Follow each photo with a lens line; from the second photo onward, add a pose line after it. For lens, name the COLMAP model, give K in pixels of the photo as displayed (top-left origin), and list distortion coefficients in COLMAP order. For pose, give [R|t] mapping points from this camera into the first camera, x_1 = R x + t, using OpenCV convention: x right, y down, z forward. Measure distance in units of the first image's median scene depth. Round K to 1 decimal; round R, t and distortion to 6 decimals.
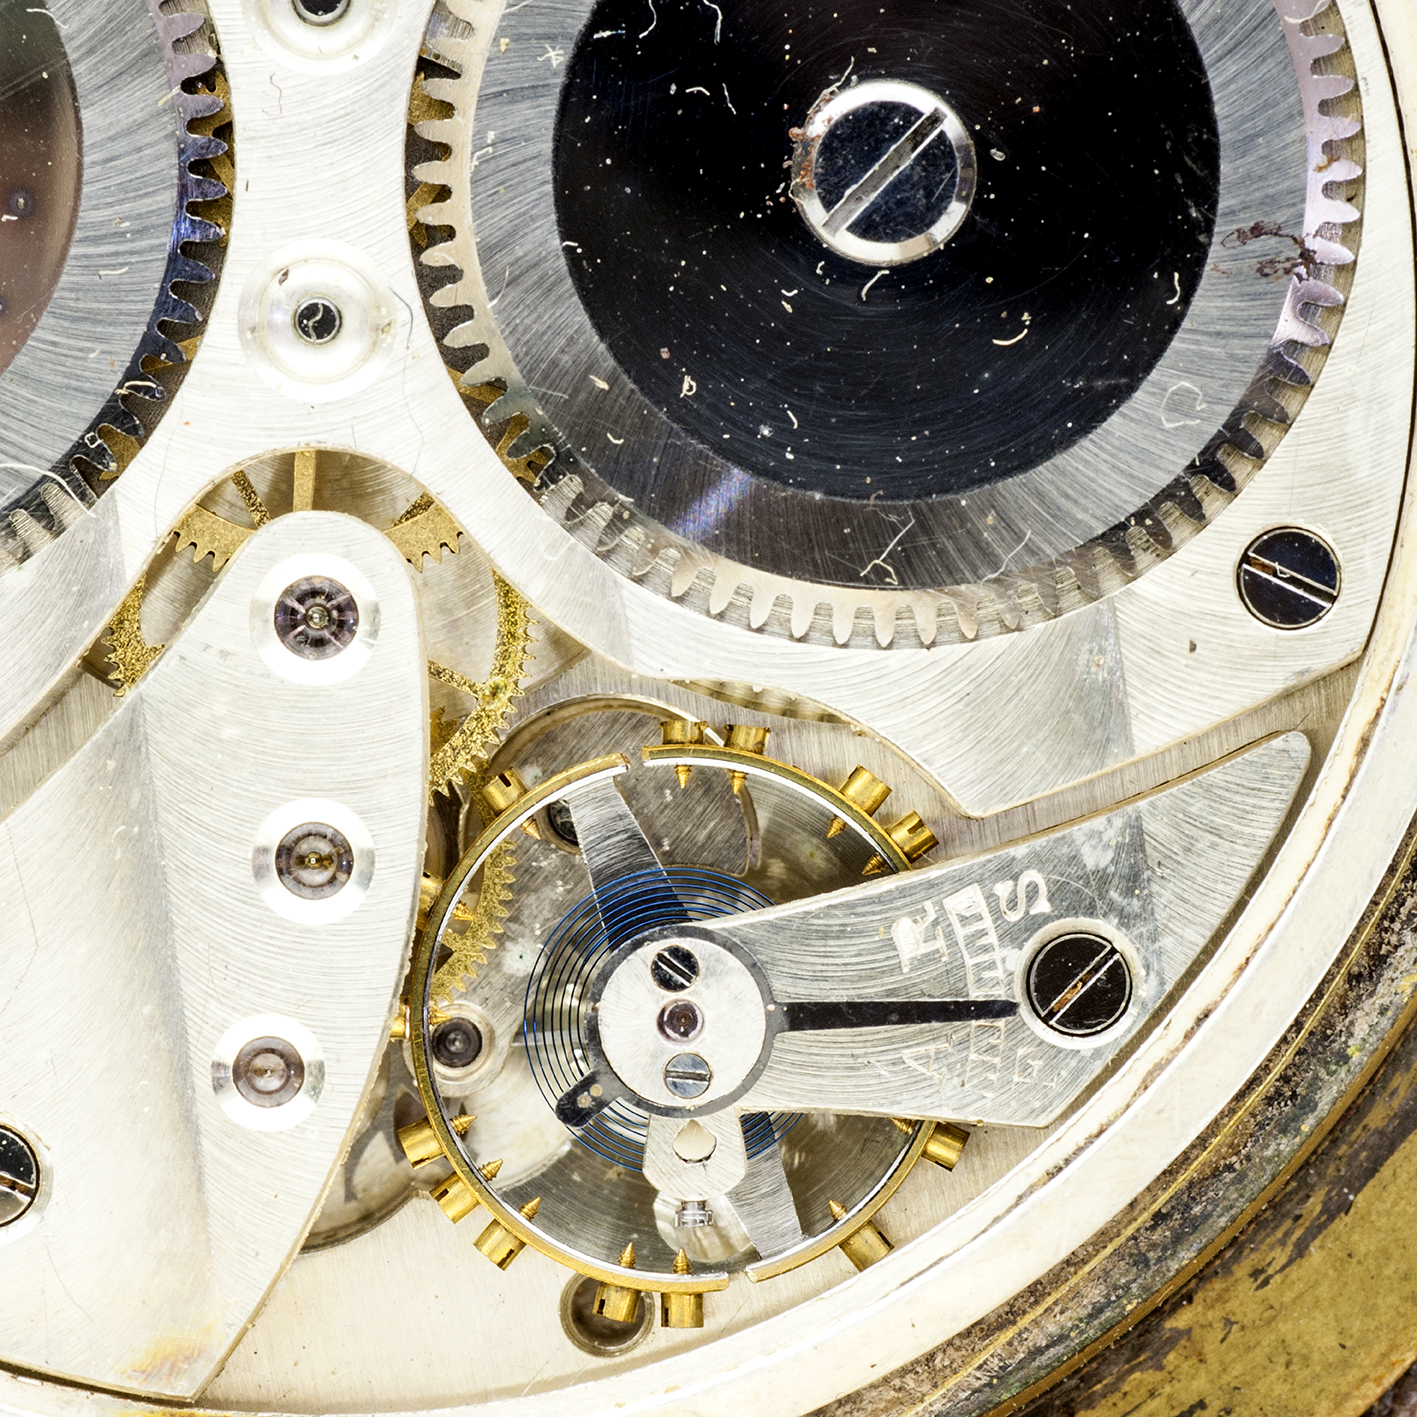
lens RADIAL K [[7498.4, 0, 701.7], [0, 7498.4, 719.4], [0, 0, 1]] dist [0.218442, 0.000000]
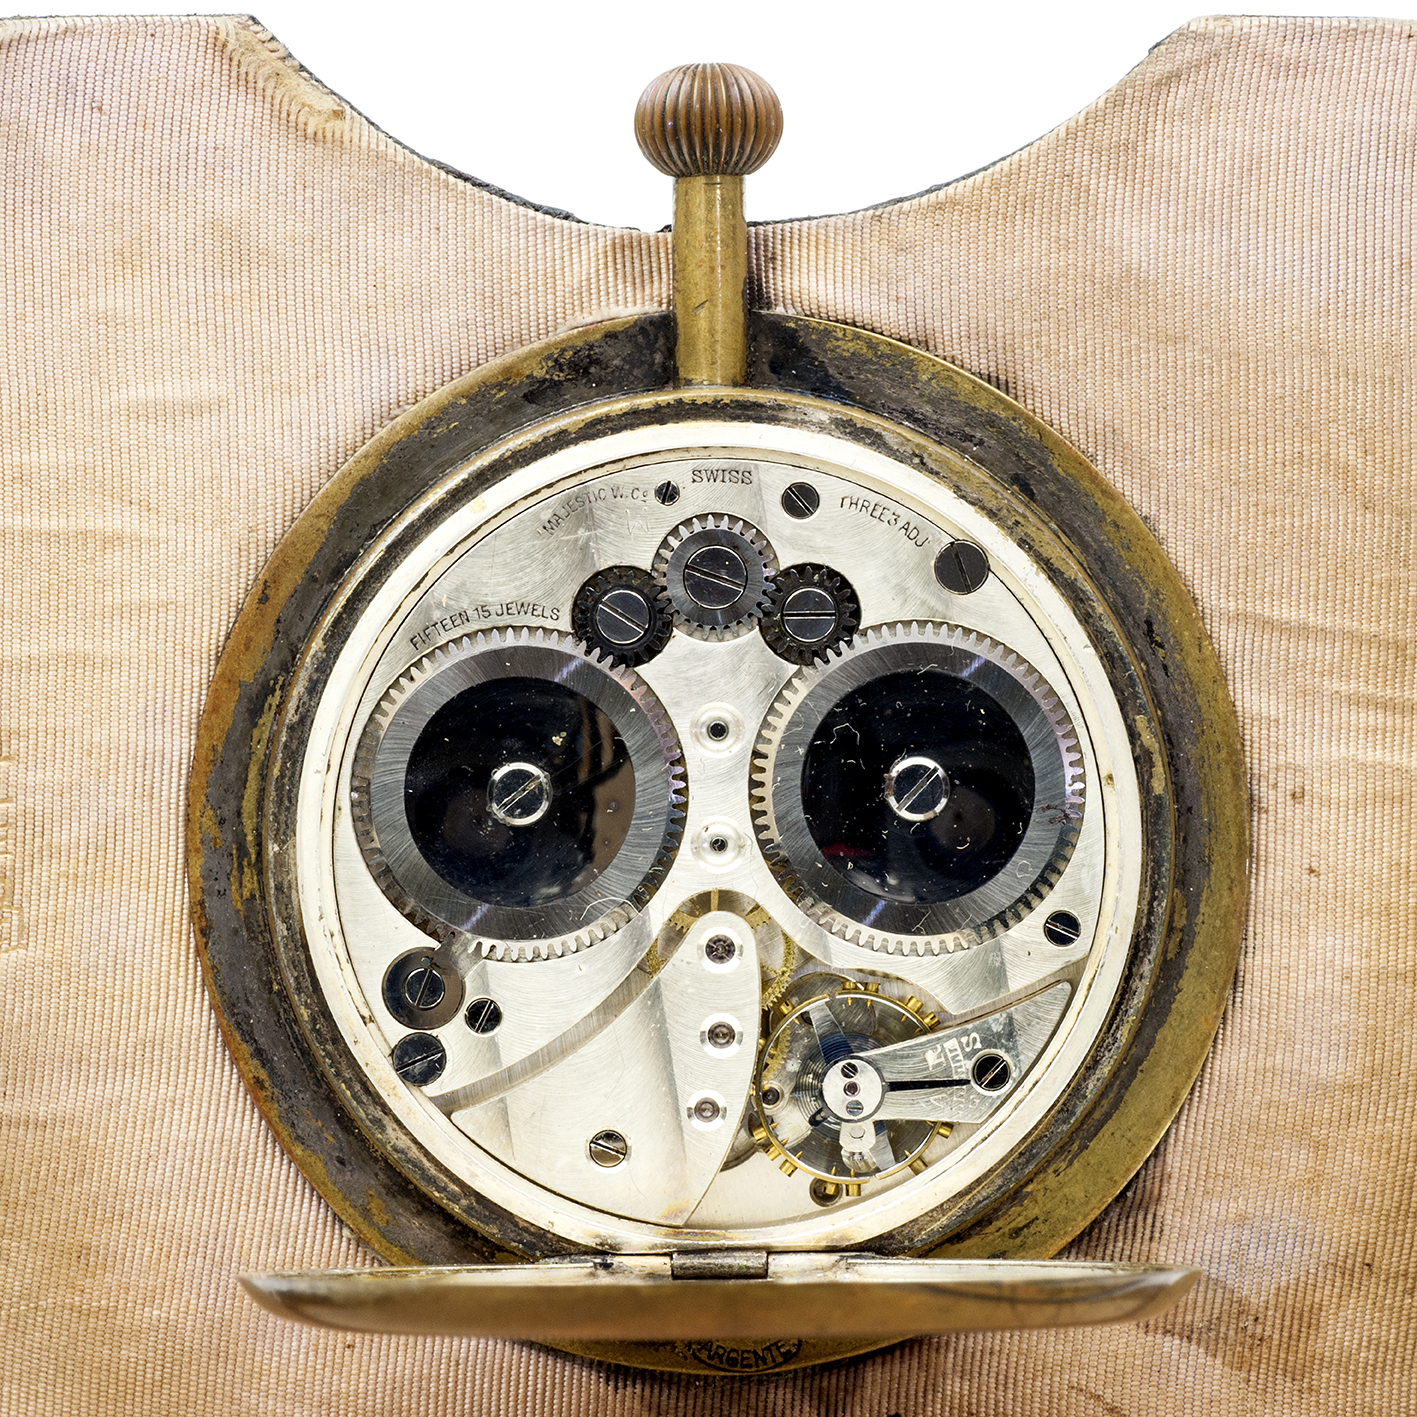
lens RADIAL K [[7498.4, 0, 703.4], [0, 7498.4, 701.3], [0, 0, 1]] dist [0.218442, 0.000000]
pose [[0.999353, -0.021068, 0.029146, -0.138431], [0.020014, 0.999152, 0.035994, -0.209461], [-0.029880, -0.035388, 0.998927, -1.828337]]
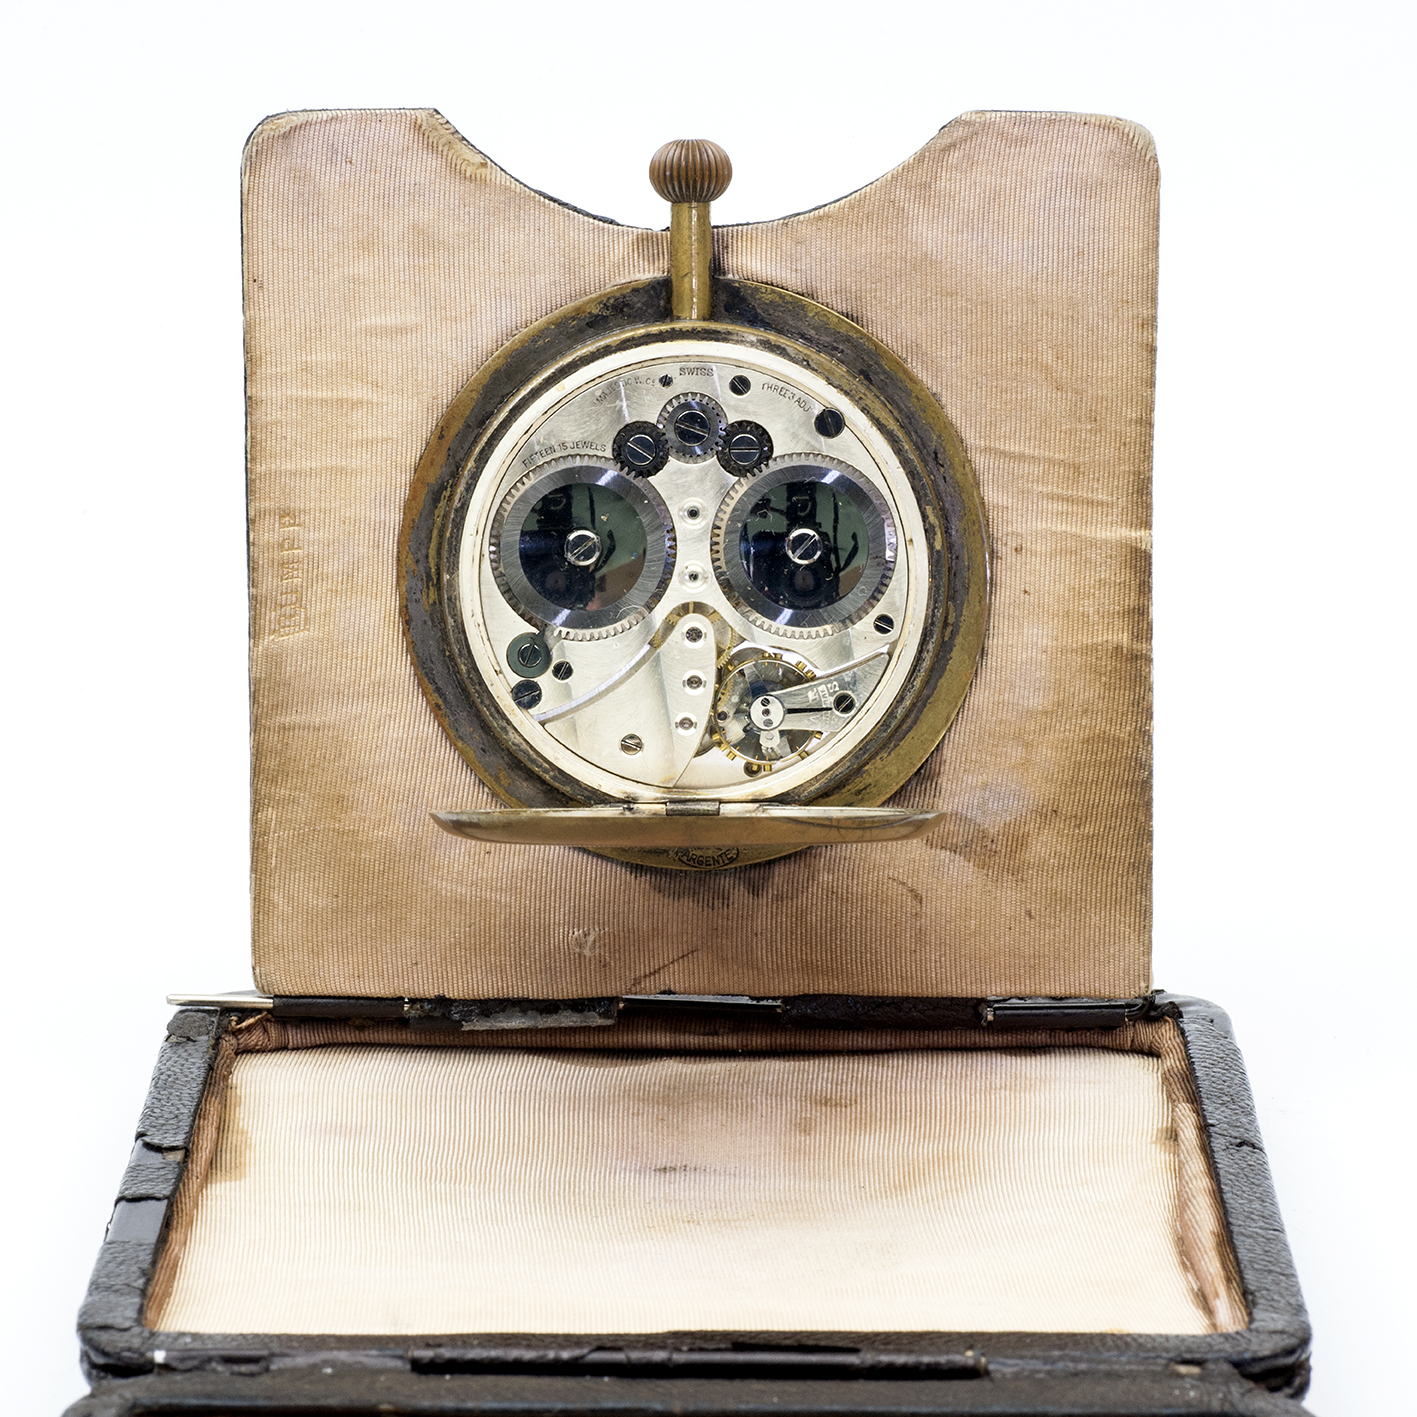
lens RADIAL K [[7498.4, 0, 712.1], [0, 7498.4, 707.0], [0, 0, 1]] dist [0.218442, 0.000000]
pose [[0.999848, -0.016503, 0.005704, -0.069048], [0.015839, 0.994705, 0.101547, -0.482647], [-0.007350, -0.101441, 0.994814, -4.081518]]
